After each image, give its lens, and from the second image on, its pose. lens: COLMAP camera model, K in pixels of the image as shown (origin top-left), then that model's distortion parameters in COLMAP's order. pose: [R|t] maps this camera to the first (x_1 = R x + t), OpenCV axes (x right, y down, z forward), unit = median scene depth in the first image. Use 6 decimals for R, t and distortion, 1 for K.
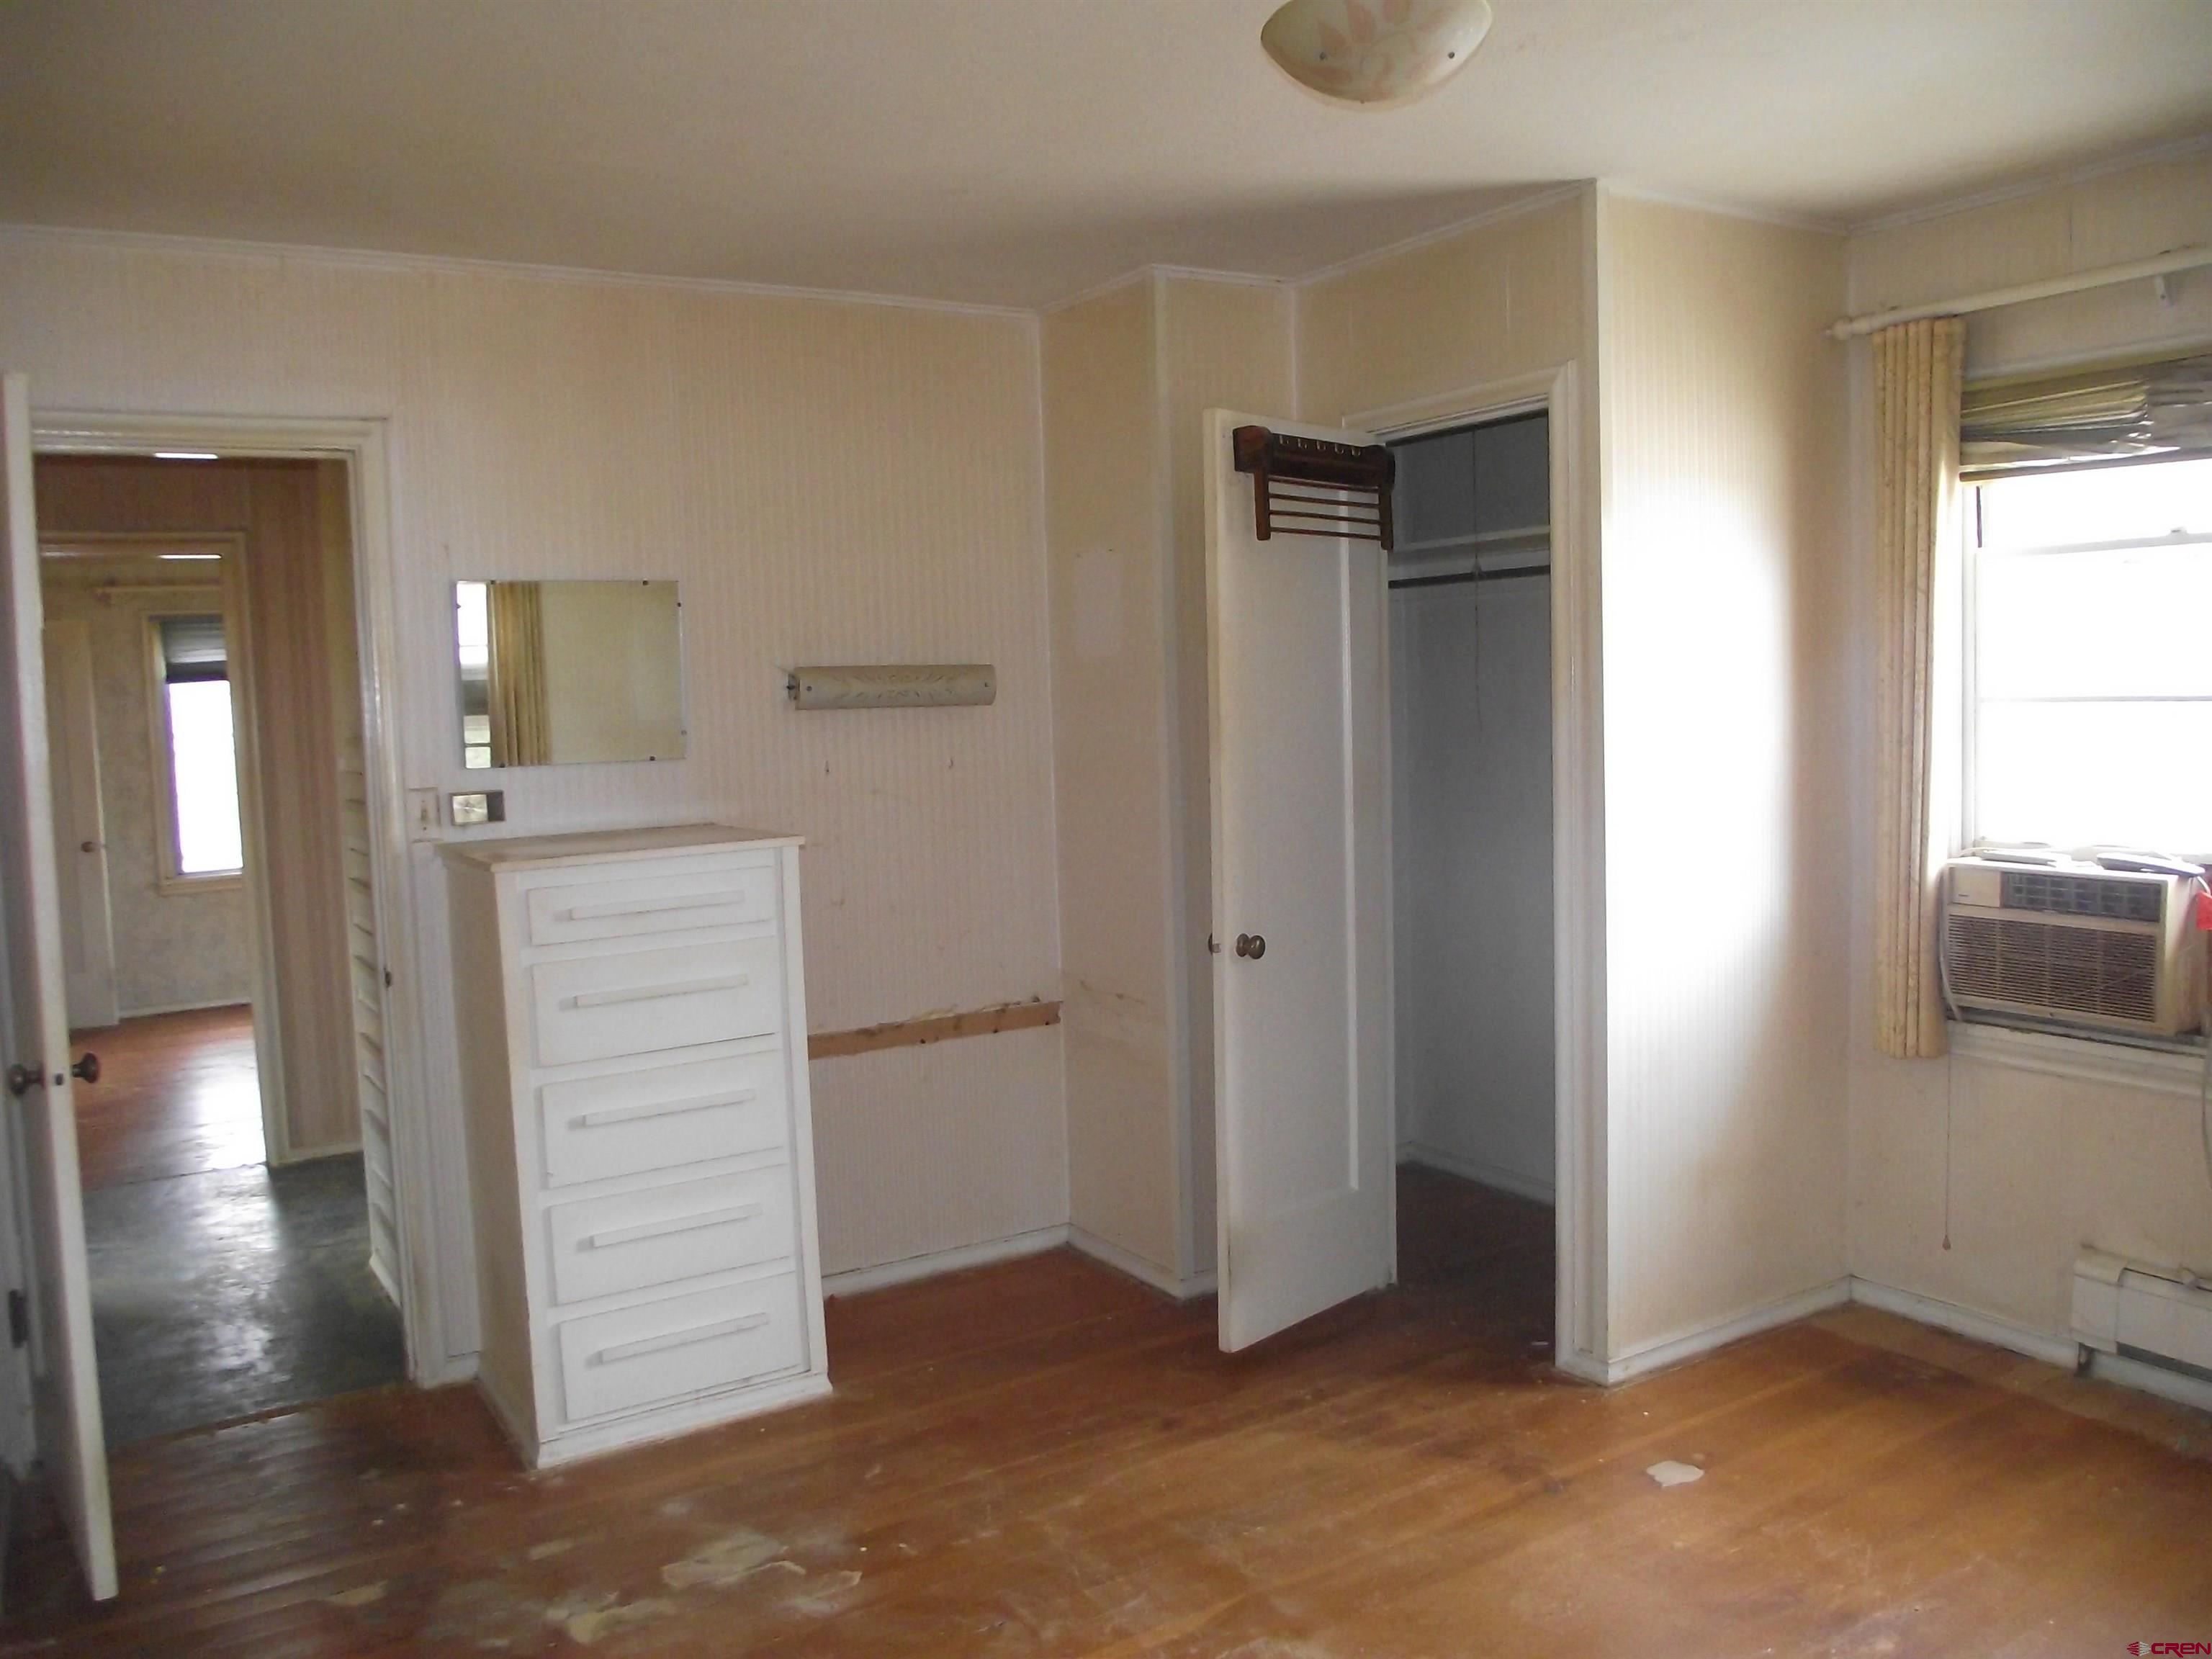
lens RADIAL K [[1736.7, 0, 1114.4], [0, 1736.7, 825.8], [0, 0, 1]] dist [-0.077760, 0.044390]
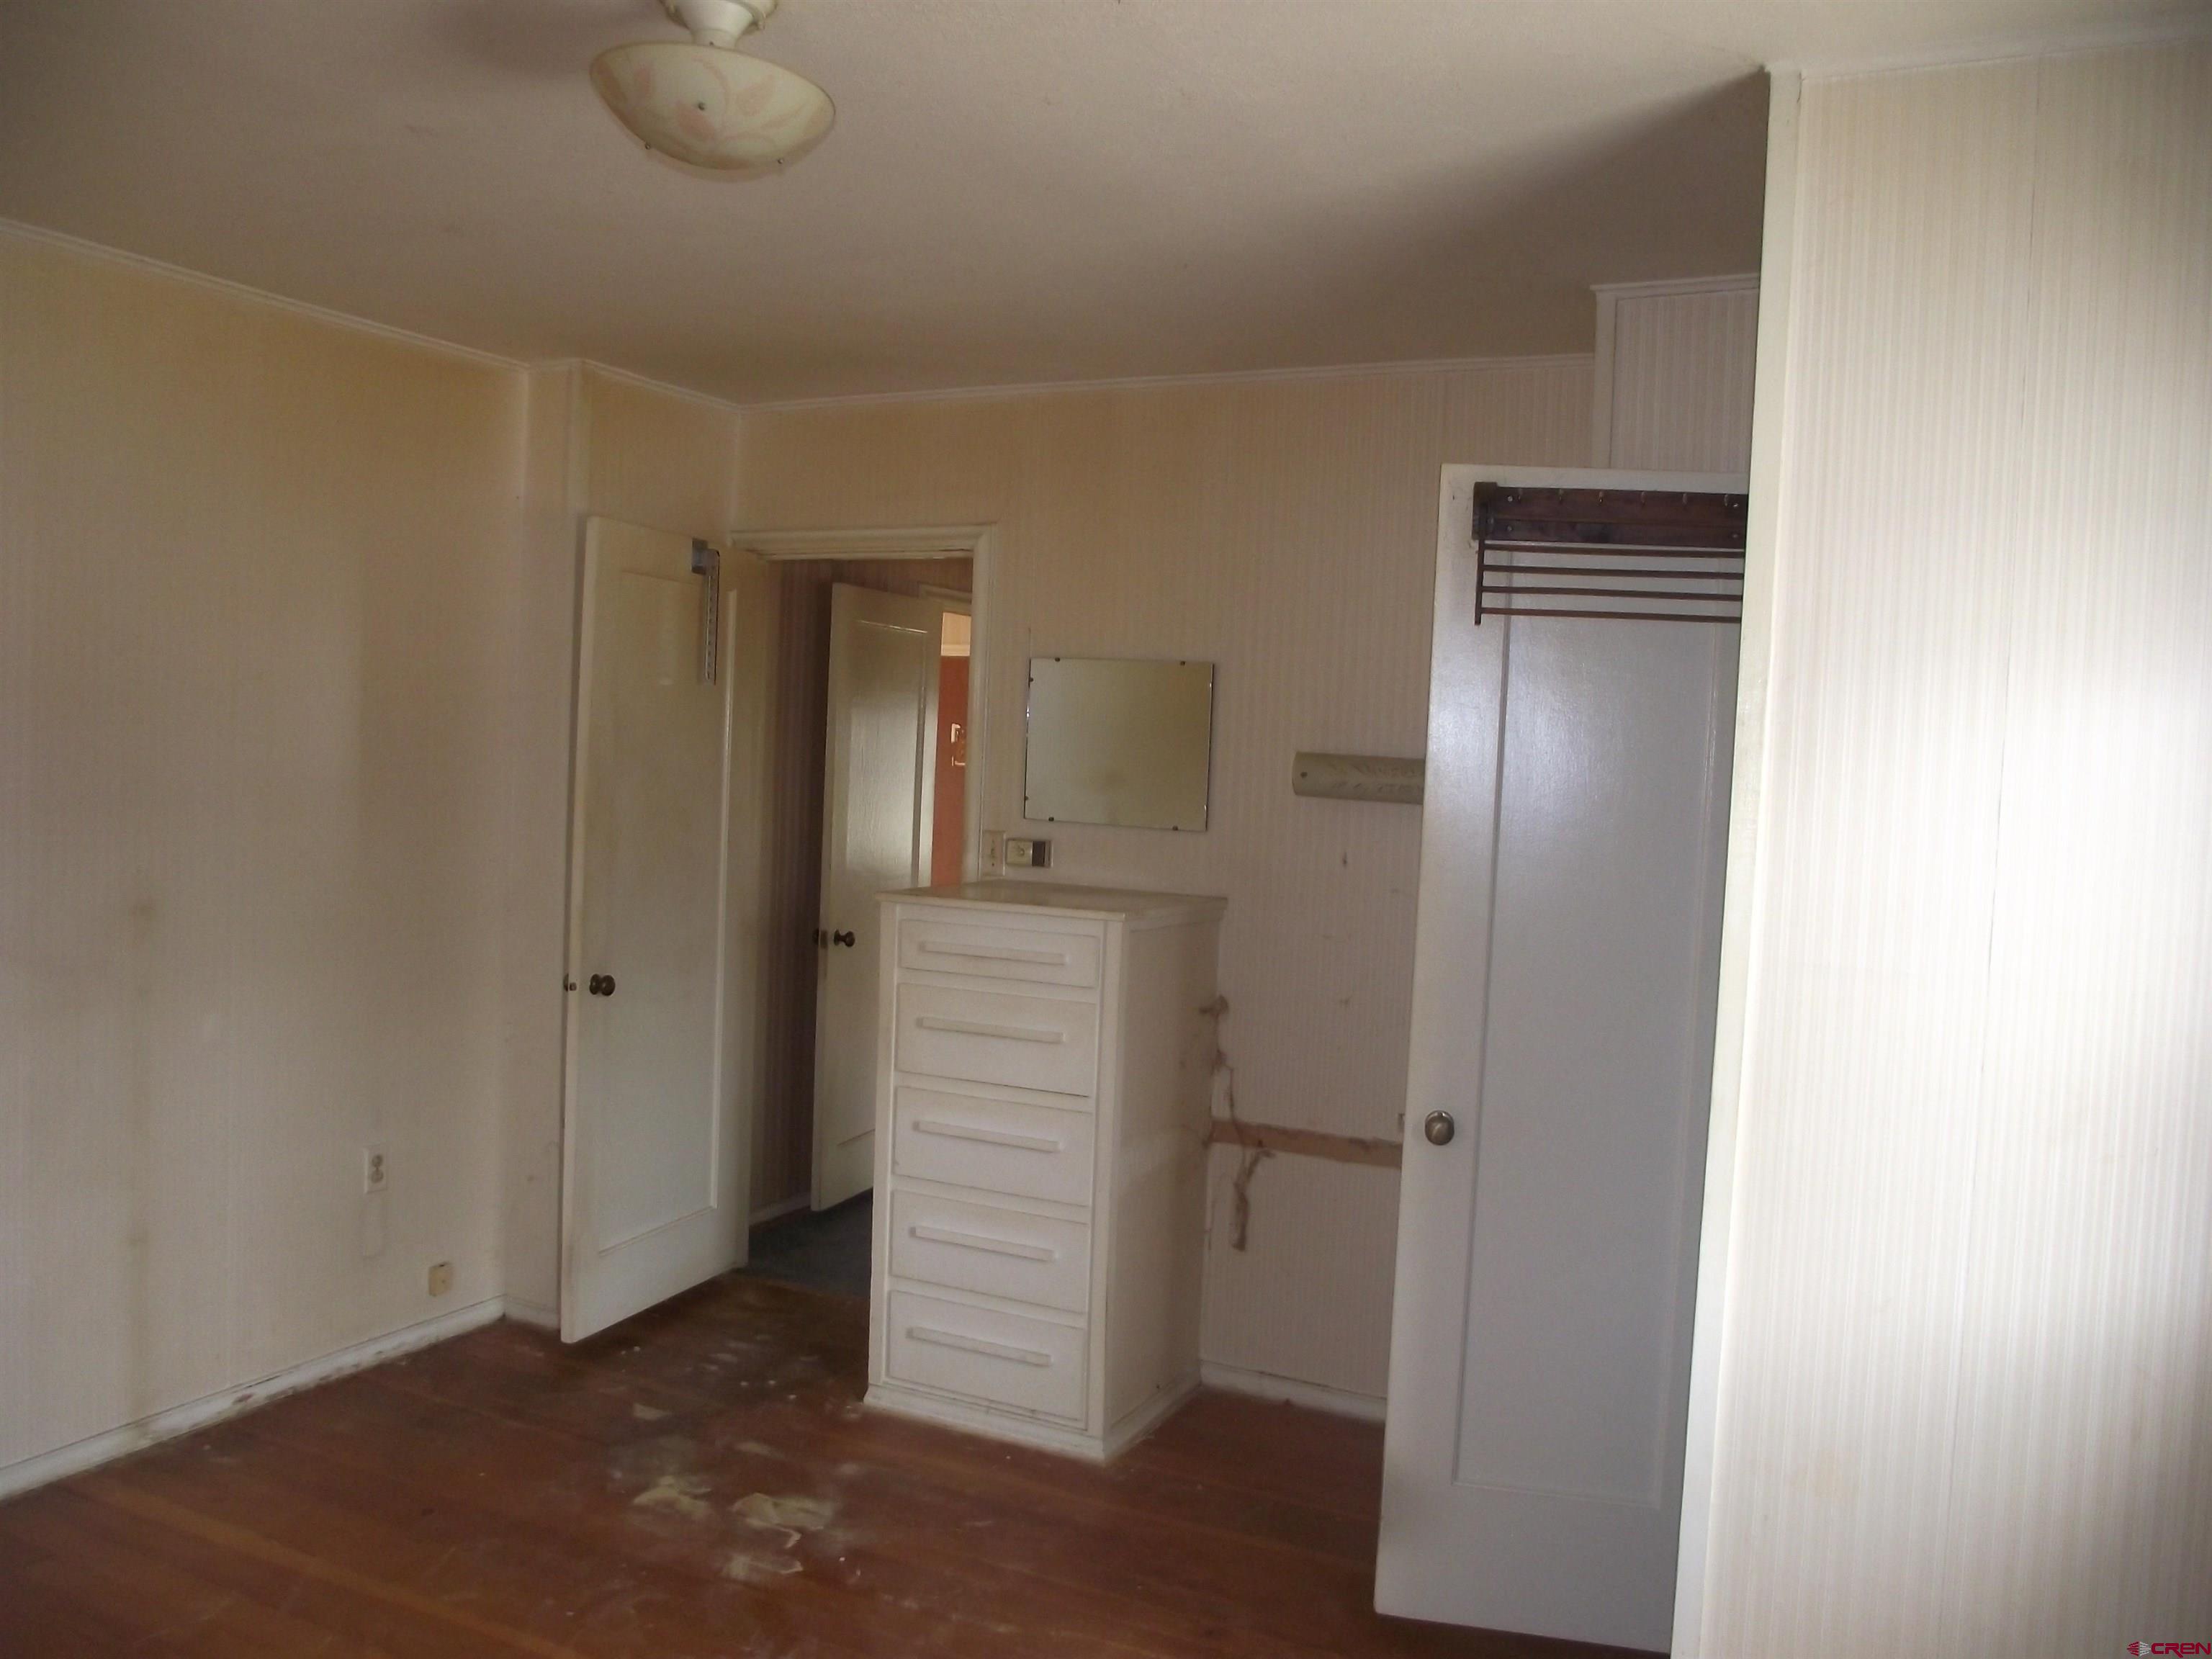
lens RADIAL K [[1736.7, 0, 1111.8], [0, 1736.7, 833.0], [0, 0, 1]] dist [-0.077760, 0.044390]
pose [[0.516488, 0.098830, -0.850572, 0.721466], [-0.131122, 0.990731, 0.035495, -0.080451], [0.846196, 0.093195, 0.524659, 0.476579]]
